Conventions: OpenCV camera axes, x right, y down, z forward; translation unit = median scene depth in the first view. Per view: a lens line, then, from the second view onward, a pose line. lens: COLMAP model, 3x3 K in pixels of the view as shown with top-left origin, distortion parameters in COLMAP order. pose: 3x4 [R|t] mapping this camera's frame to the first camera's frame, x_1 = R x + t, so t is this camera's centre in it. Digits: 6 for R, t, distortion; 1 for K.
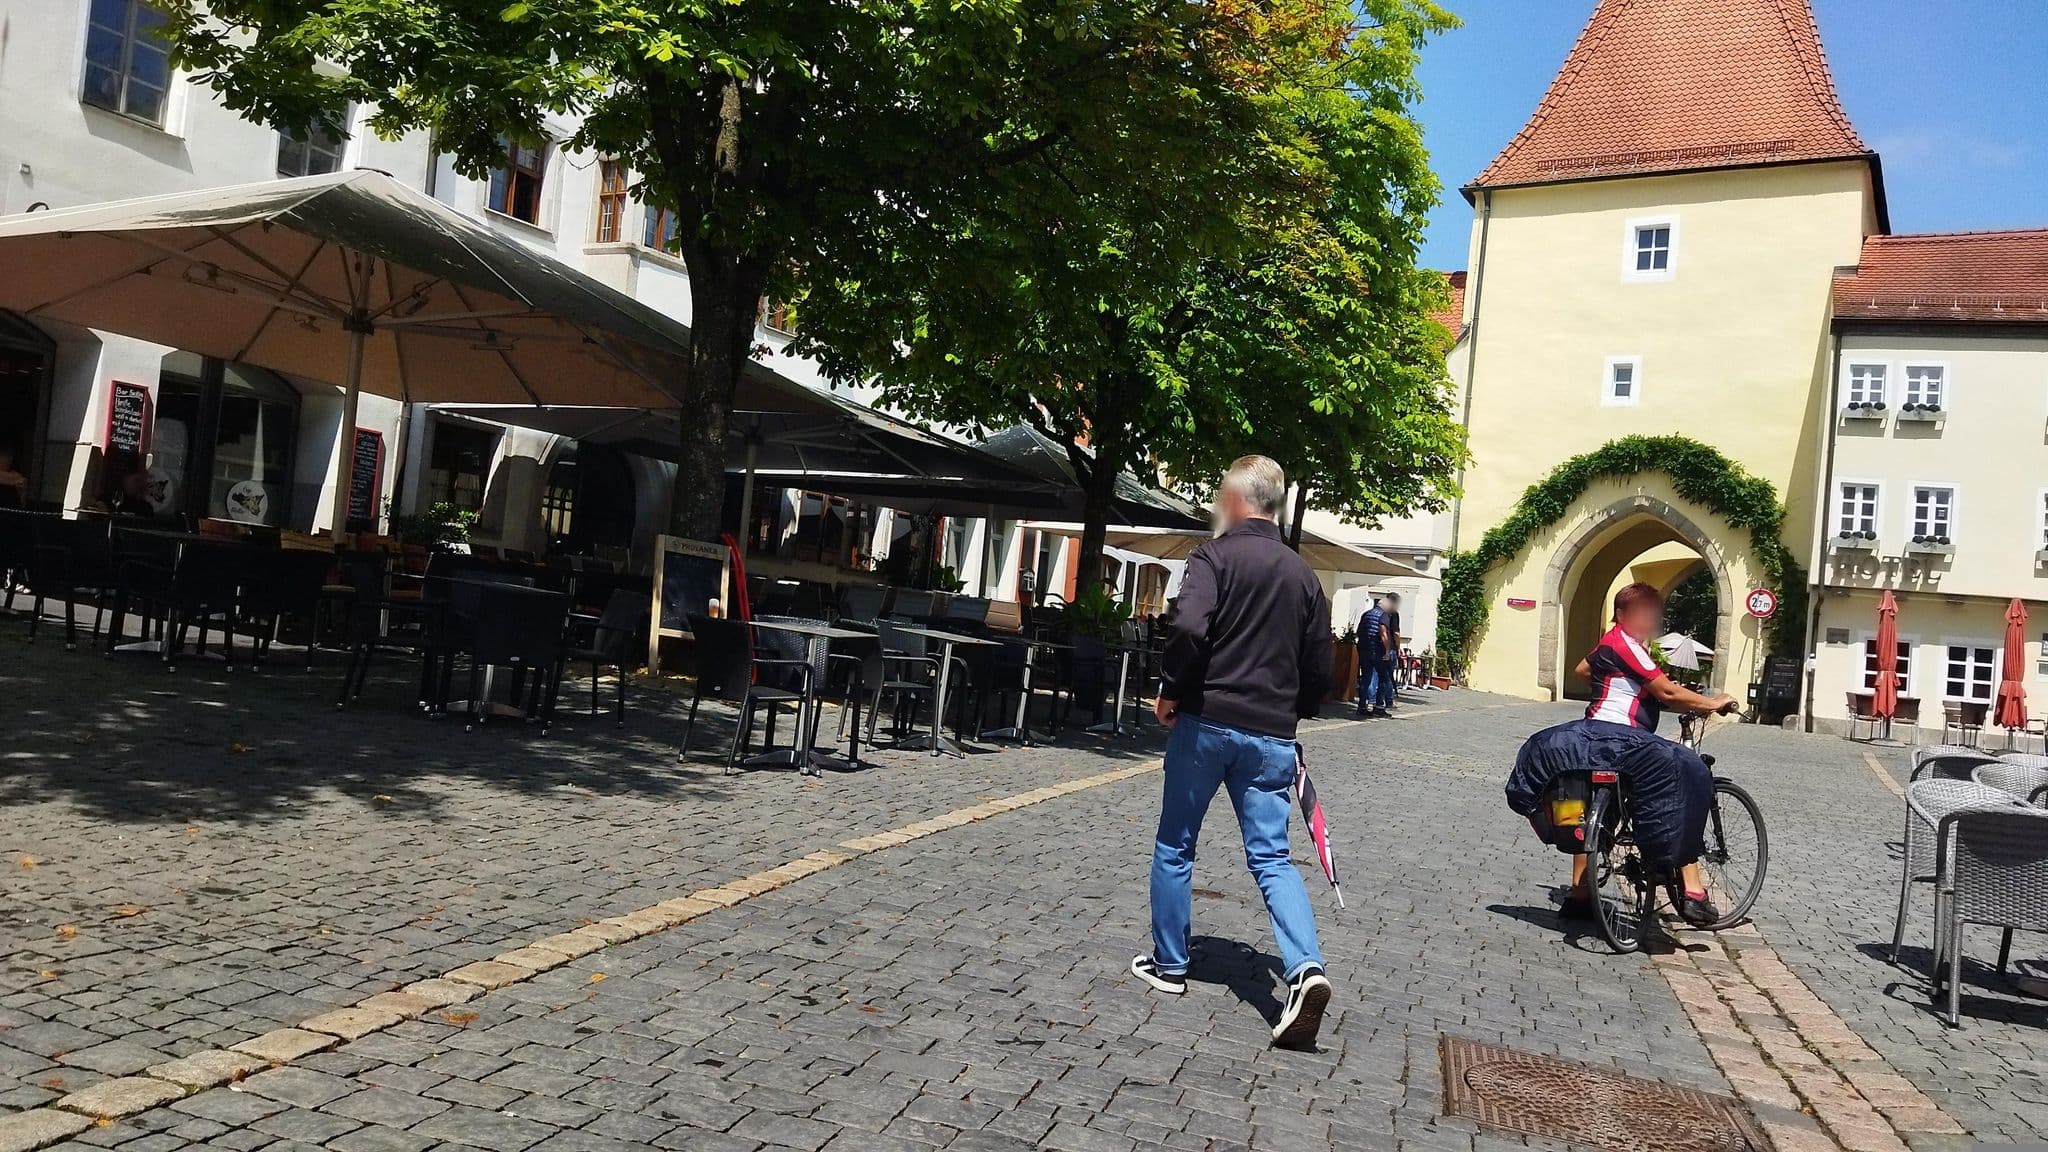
lens RADIAL K [[1515.9, 0, 1018.8], [0, 1515.9, 616.9], [0, 0, 1]] dist [0.162986, -0.272460]
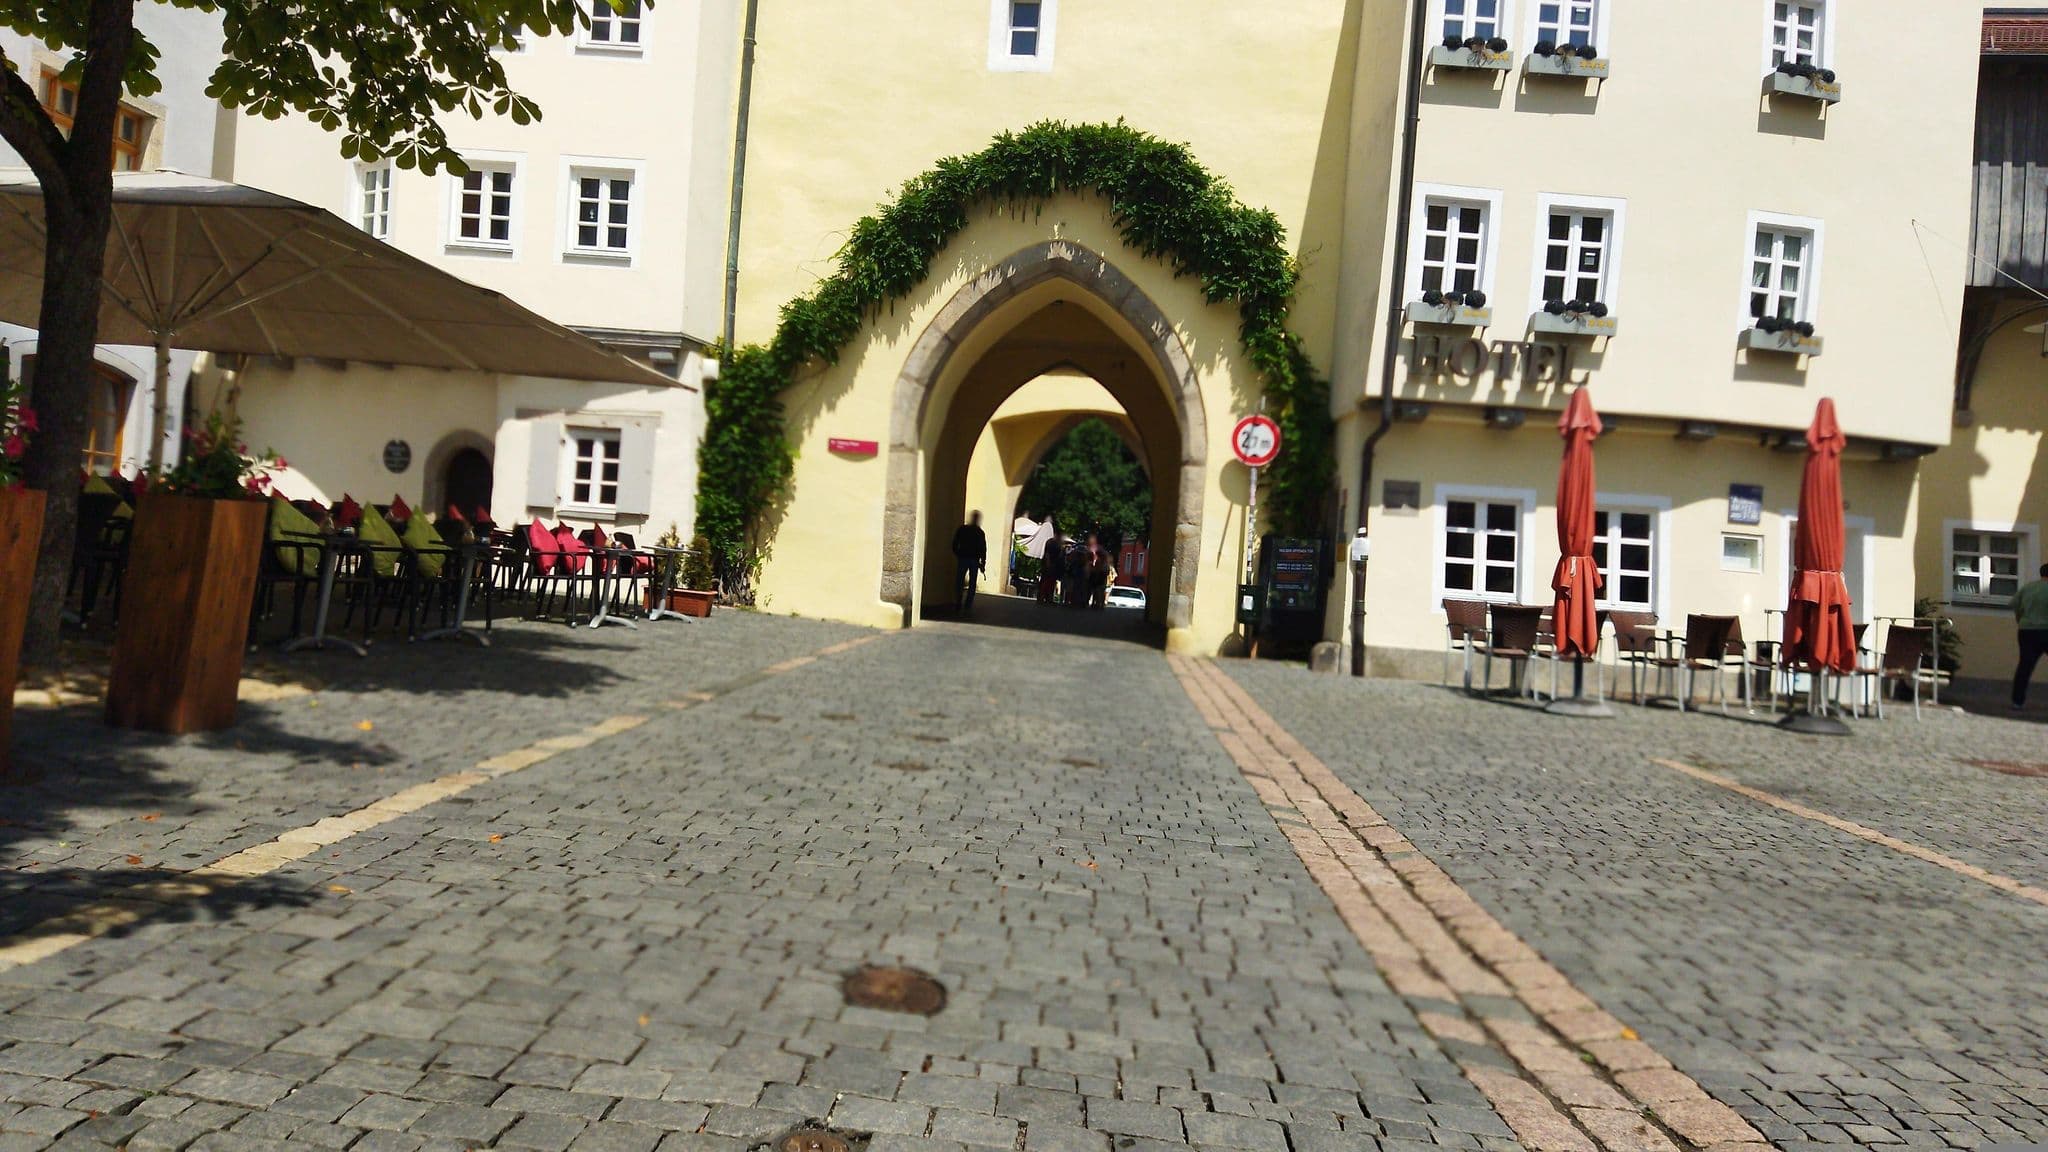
lens RADIAL K [[1508.5, 0, 1021.8], [0, 1508.5, 637.8], [0, 0, 1]] dist [0.120483, -0.169058]
pose [[0.912405, -0.044561, 0.406855, 0.499264], [0.011040, 0.996373, 0.084371, 0.042581], [-0.409139, -0.072489, 0.909588, 1.512550]]
